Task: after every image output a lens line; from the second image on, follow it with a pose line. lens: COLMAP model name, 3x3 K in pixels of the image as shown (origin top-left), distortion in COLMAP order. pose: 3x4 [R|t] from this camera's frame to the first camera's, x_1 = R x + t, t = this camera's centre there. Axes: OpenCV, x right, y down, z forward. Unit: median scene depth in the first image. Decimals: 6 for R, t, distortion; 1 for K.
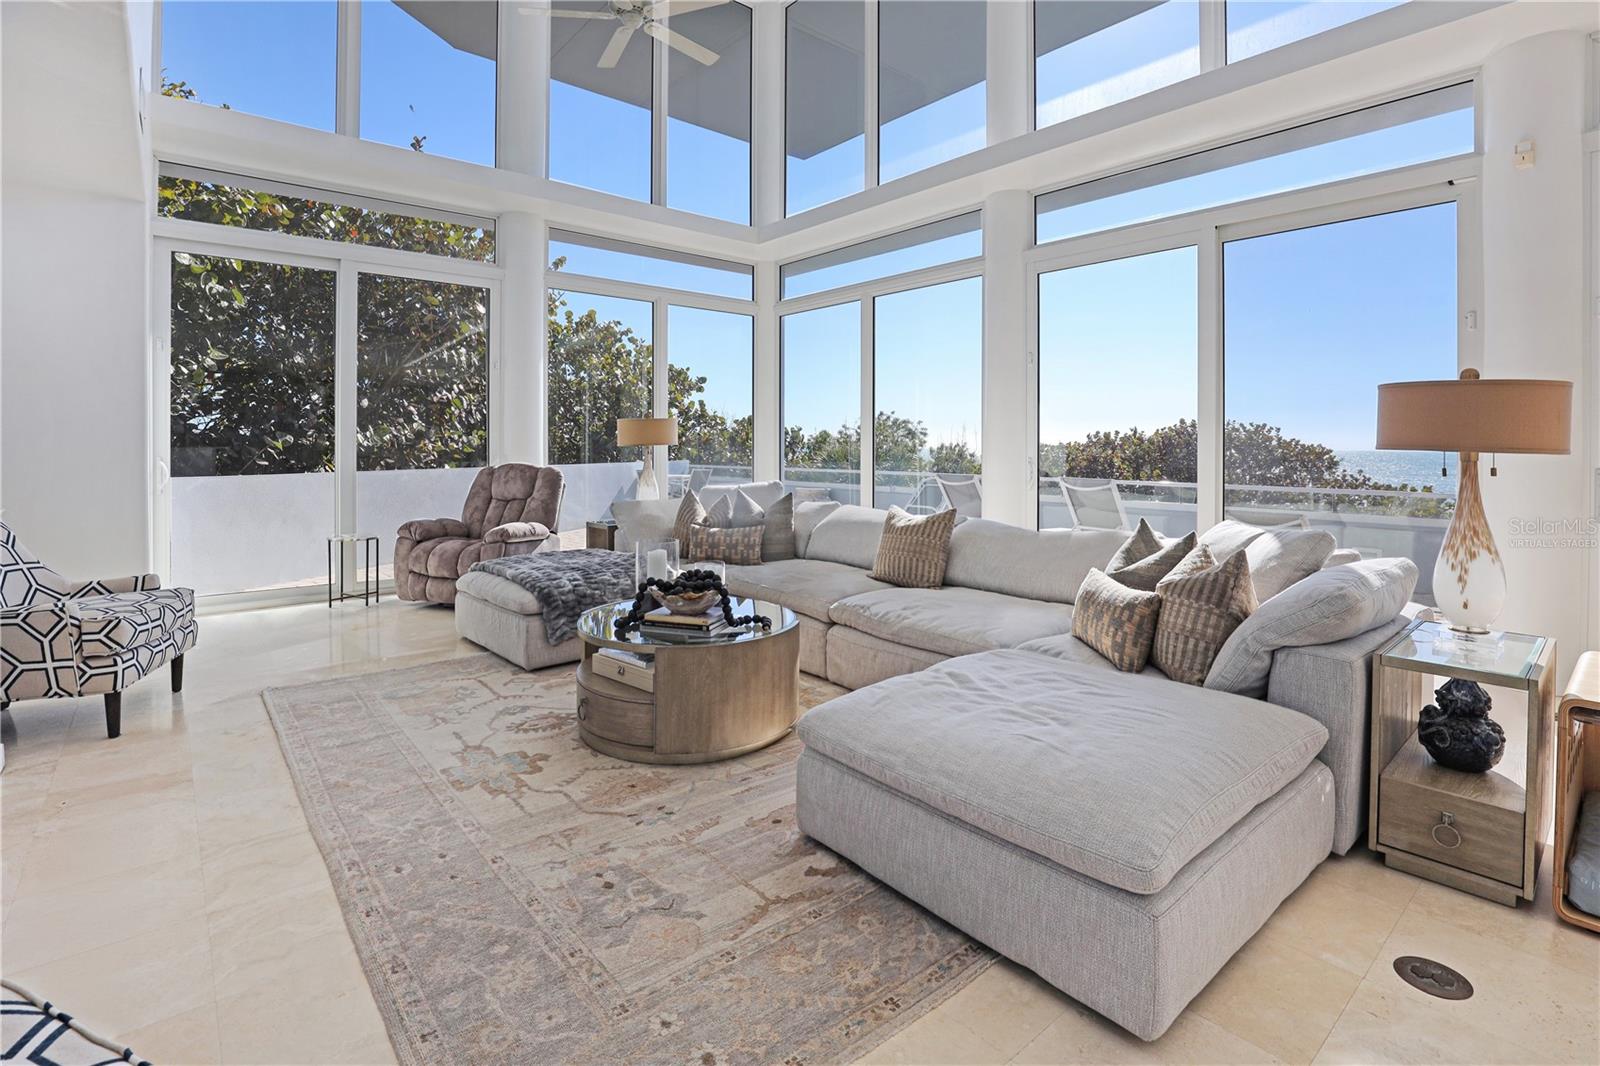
lens RADIAL K [[755.4, 0, 823.0], [0, 755.4, 451.0], [0, 0, 1]] dist [-0.019332, 0.000062]
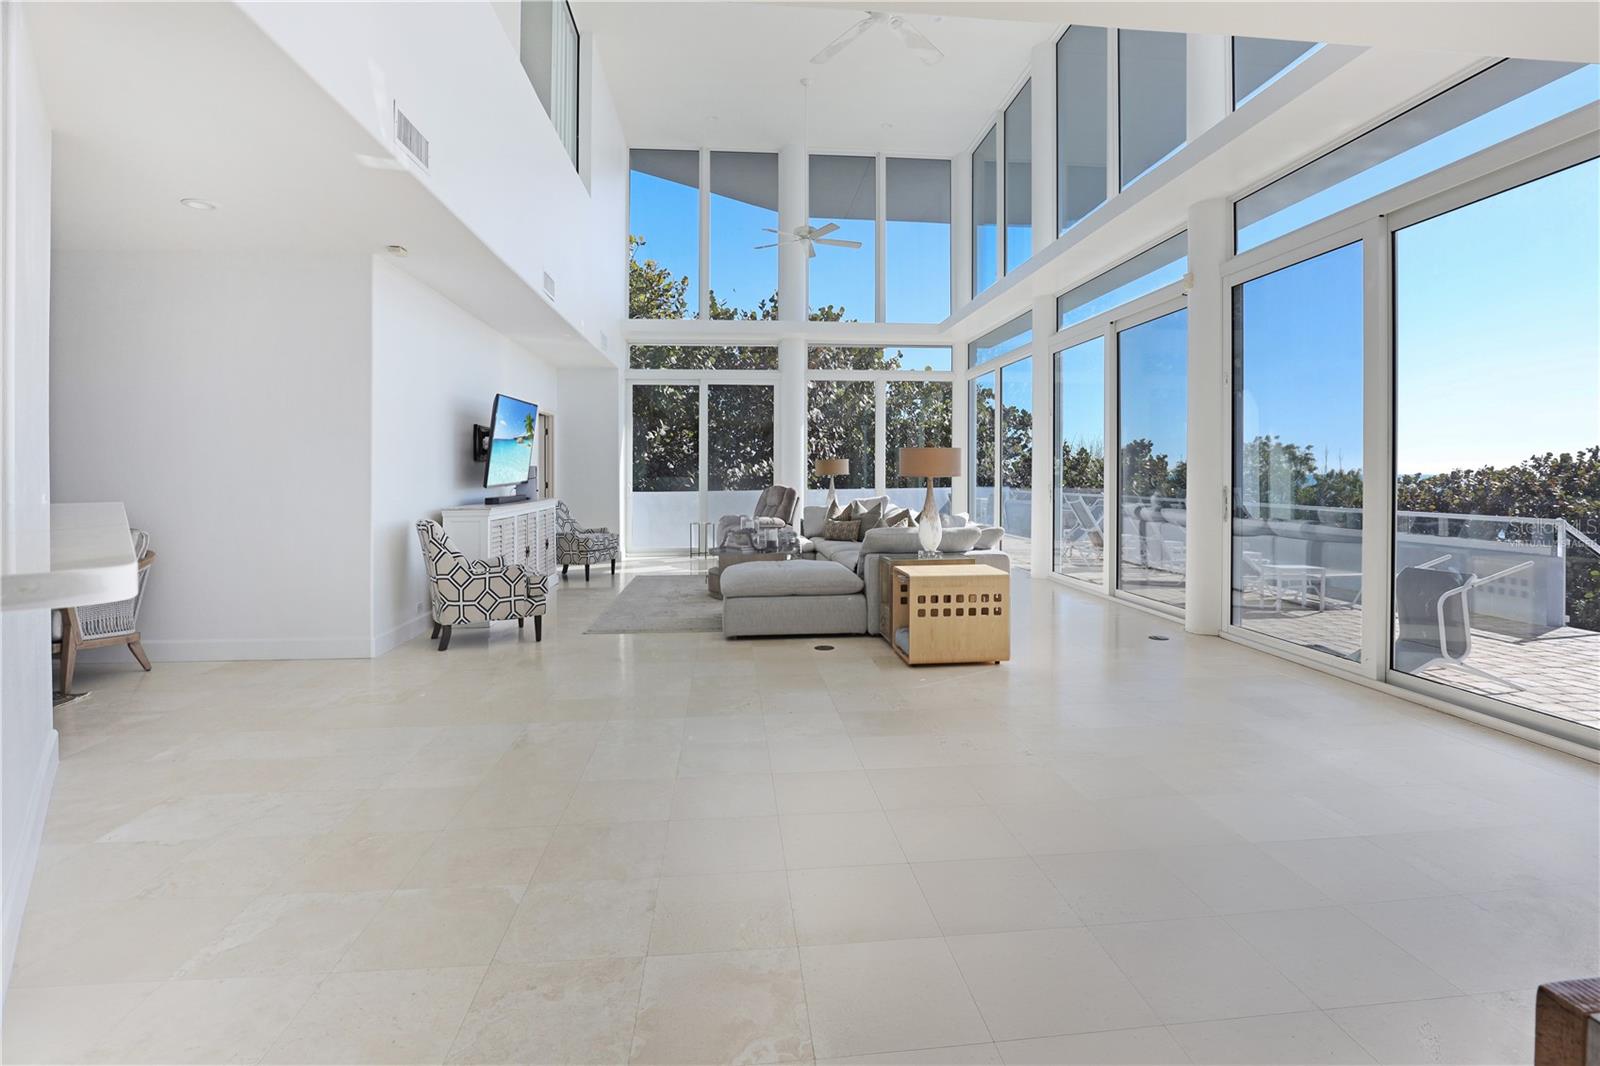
lens RADIAL K [[790.9, 0, 799.8], [0, 790.9, 476.4], [0, 0, 1]] dist [-0.000752, 0.000150]
pose [[0.811549, -0.004091, -0.584270, 1.012199], [0.001747, 0.999988, -0.004575, 0.005915], [0.584282, 0.002692, 0.811547, -0.671021]]
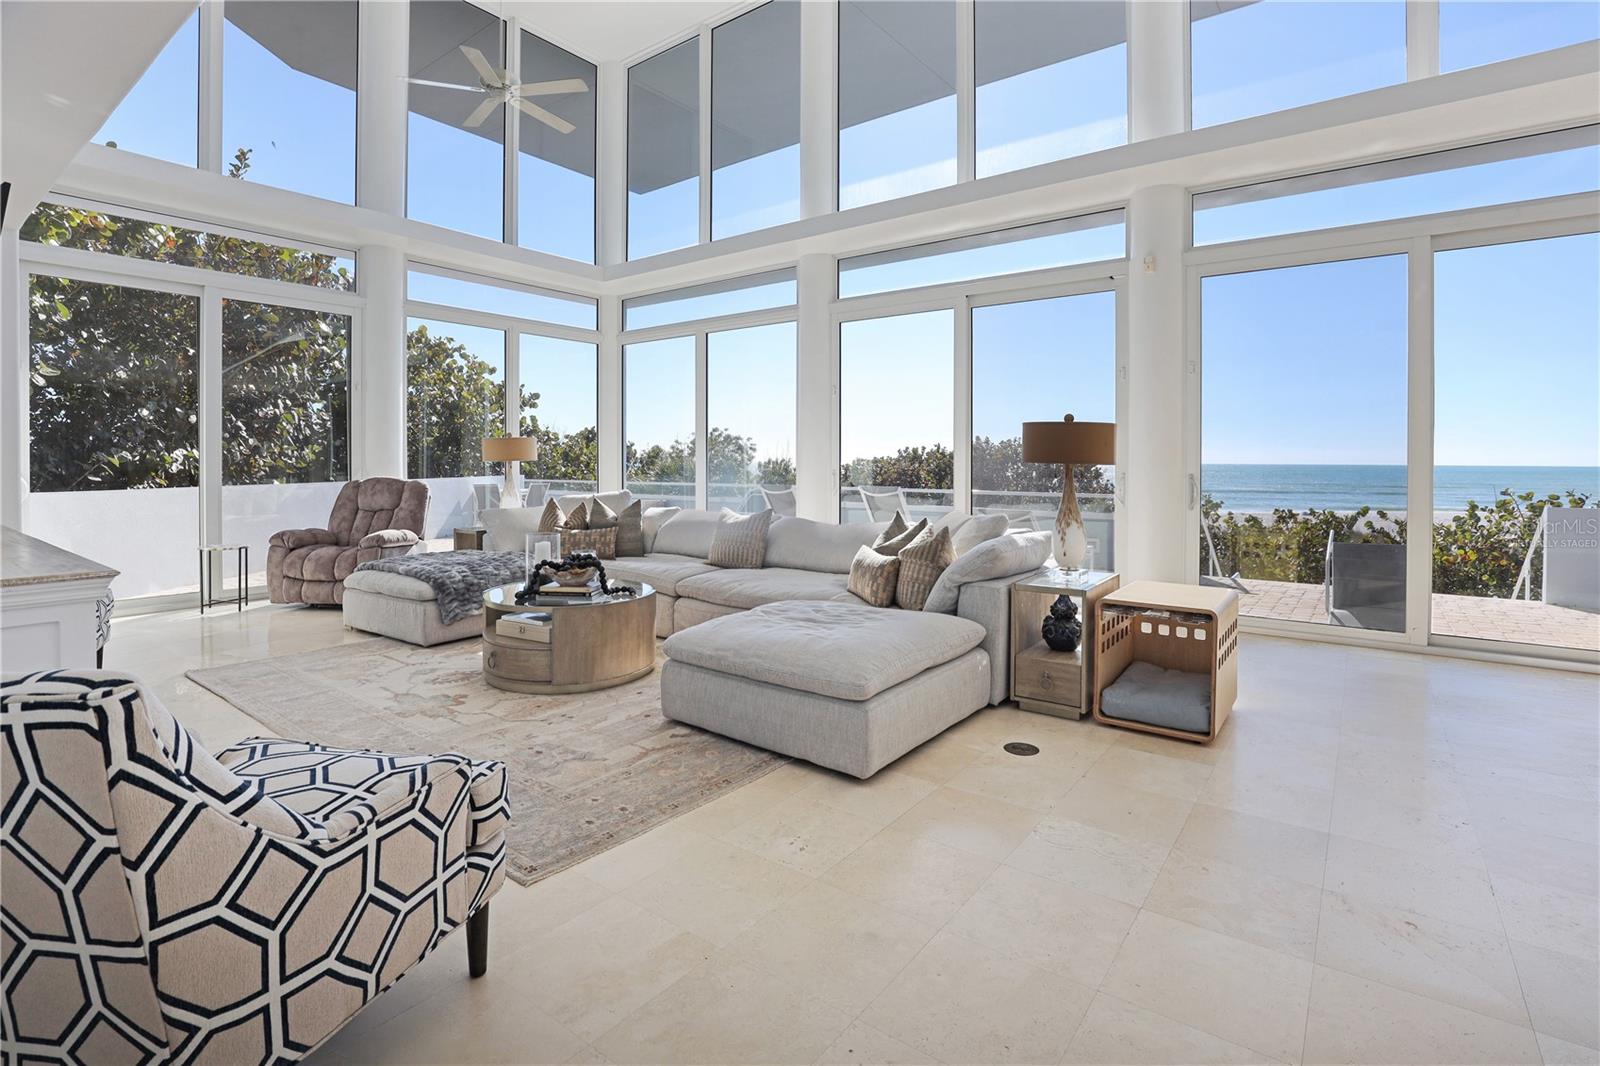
lens RADIAL K [[750.7, 0, 810.9], [0, 750.7, 473.1], [0, 0, 1]] dist [-0.031833, -0.000183]
pose [[0.978168, -0.005628, 0.207738, -0.027330], [0.003524, 0.999939, 0.010497, 0.001222], [-0.207784, -0.009536, 0.978128, -0.272579]]
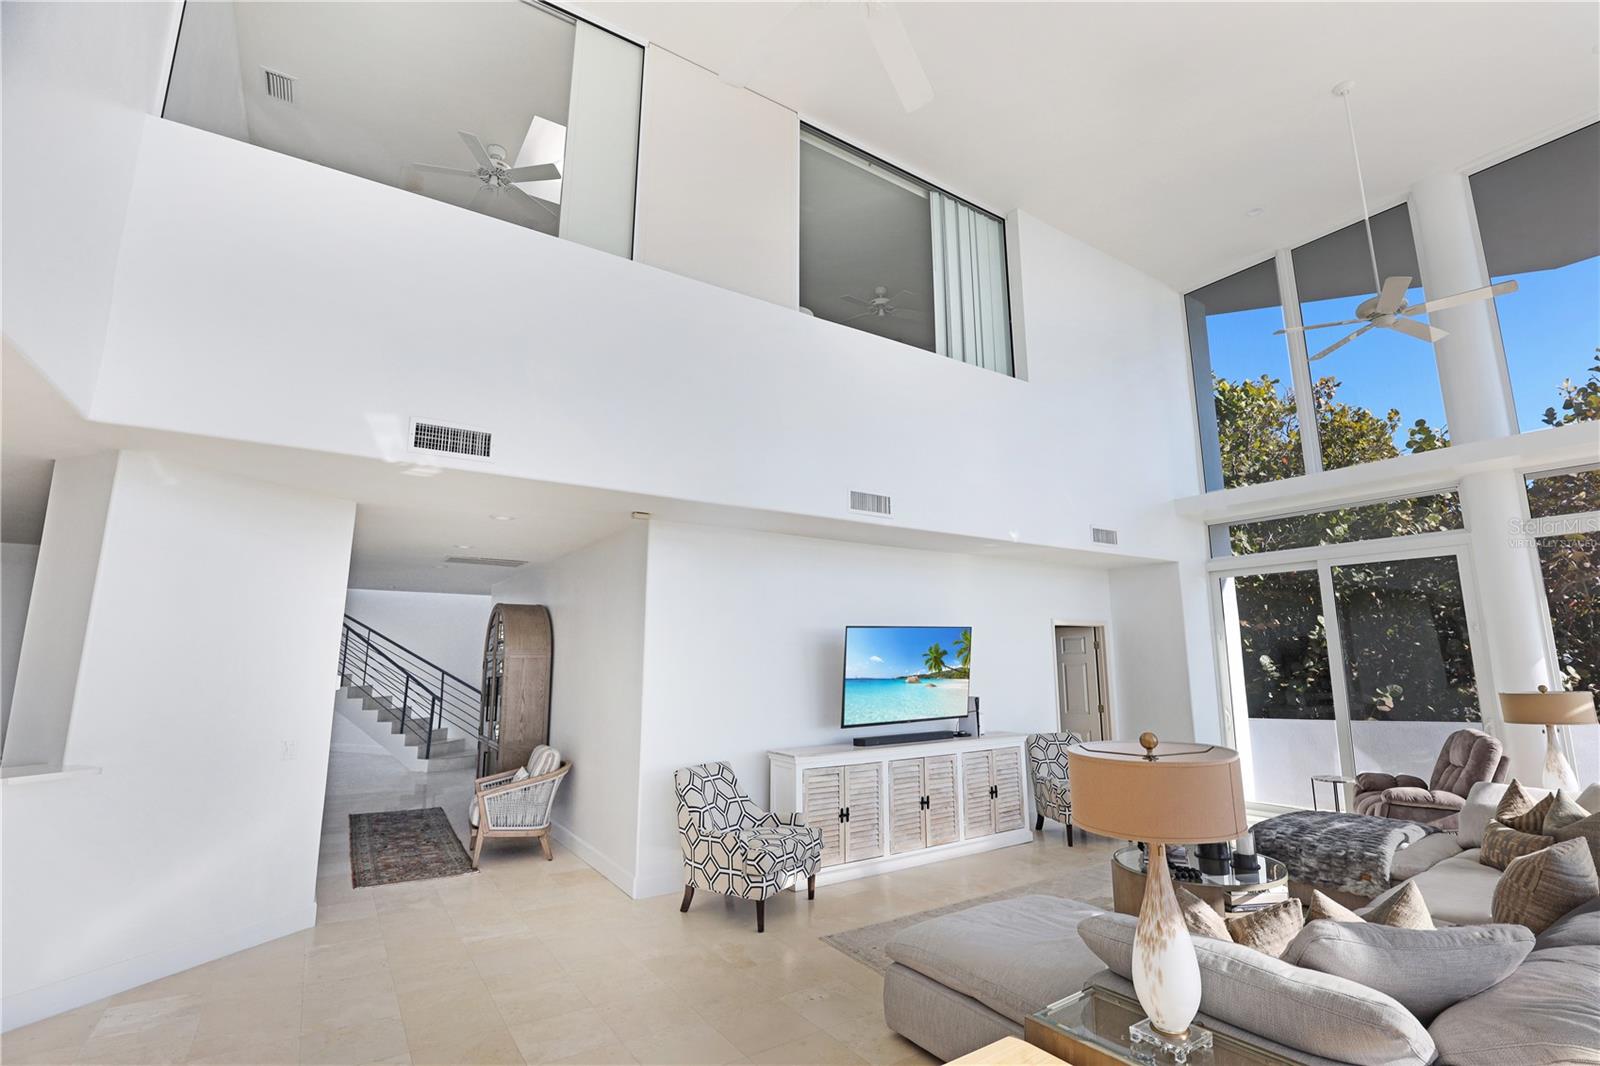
lens RADIAL K [[717.5, 0, 843.0], [0, 717.5, 524.9], [0, 0, 1]] dist [-0.003047, 0.000318]
pose [[-0.112093, -0.177771, -0.977667, 0.953871], [-0.006026, 0.983971, -0.178226, -0.110149], [0.993679, -0.014086, -0.111368, 0.396617]]
